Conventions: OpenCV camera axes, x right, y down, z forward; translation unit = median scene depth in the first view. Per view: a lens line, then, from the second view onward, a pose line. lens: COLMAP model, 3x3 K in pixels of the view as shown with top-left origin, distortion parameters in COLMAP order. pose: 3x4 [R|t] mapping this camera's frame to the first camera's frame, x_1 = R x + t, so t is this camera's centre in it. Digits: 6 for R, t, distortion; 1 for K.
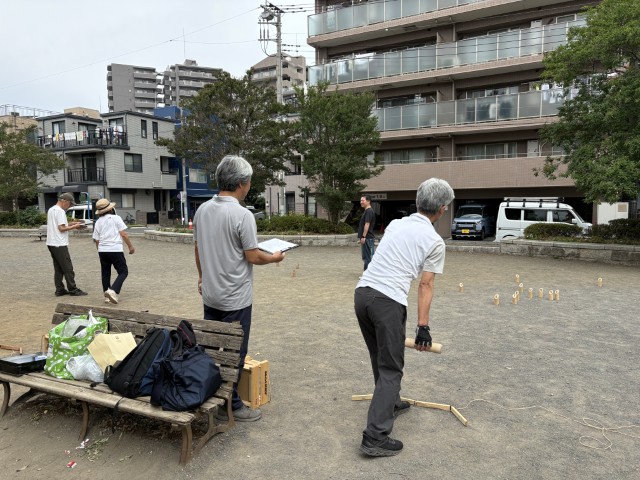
lens RADIAL K [[489.4, 0, 320.0], [0, 489.4, 240.0], [0, 0, 1]] dist [0.013040, 0.004099]
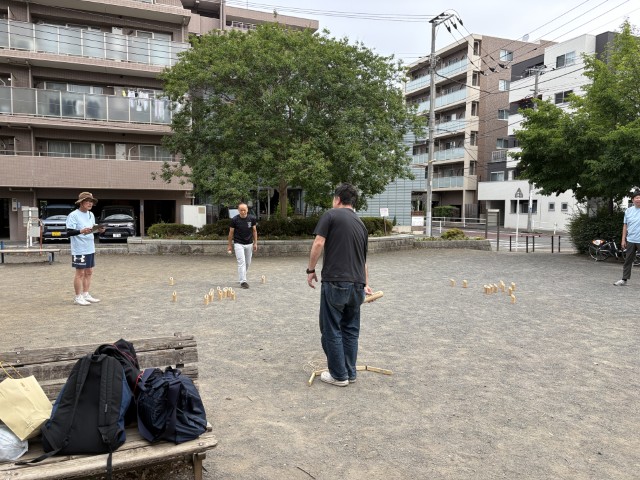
lens RADIAL K [[488.4, 0, 320.0], [0, 488.4, 240.0], [0, 0, 1]] dist [0.007339, -0.006383]
pose [[0.624260, -0.038995, 0.780243, -0.113004], [0.040732, 0.999020, 0.017340, -0.001757], [-0.780154, 0.020956, 0.625236, 0.037032]]
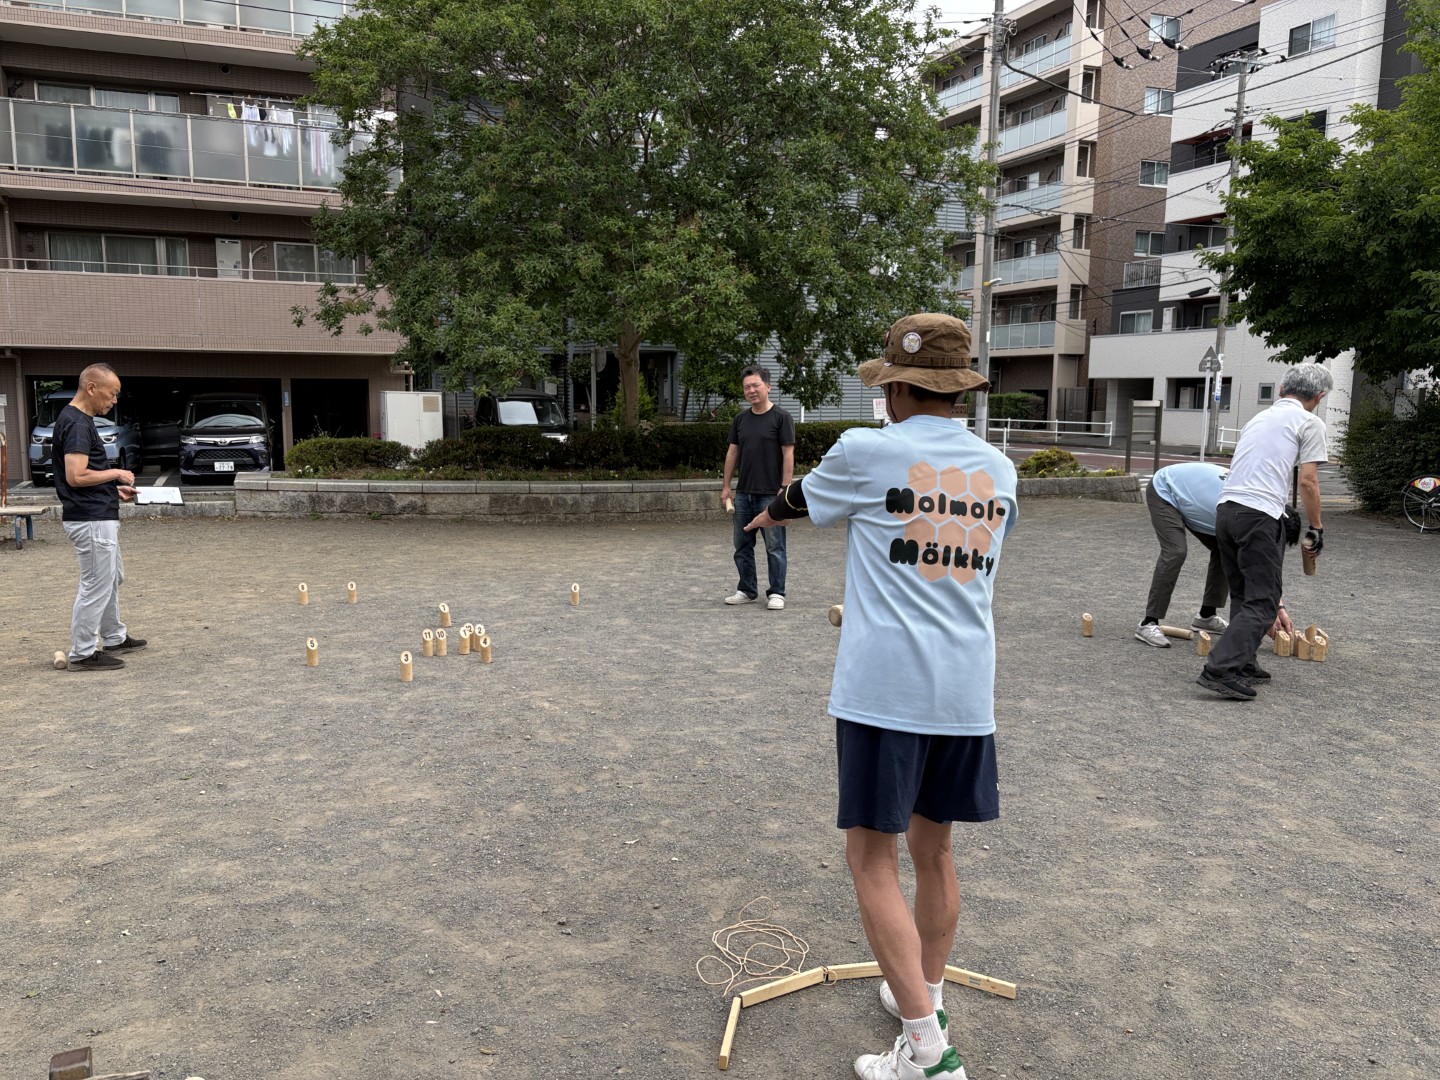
lens RADIAL K [[1105.7, 0, 694.4], [0, 1105.7, 541.2], [0, 0, 1]] dist [0.007978, -0.000129]
pose [[0.638575, -0.088052, 0.764506, -0.054901], [0.041587, 0.995929, 0.079970, -0.005850], [-0.768435, -0.019273, 0.639637, 0.089703]]
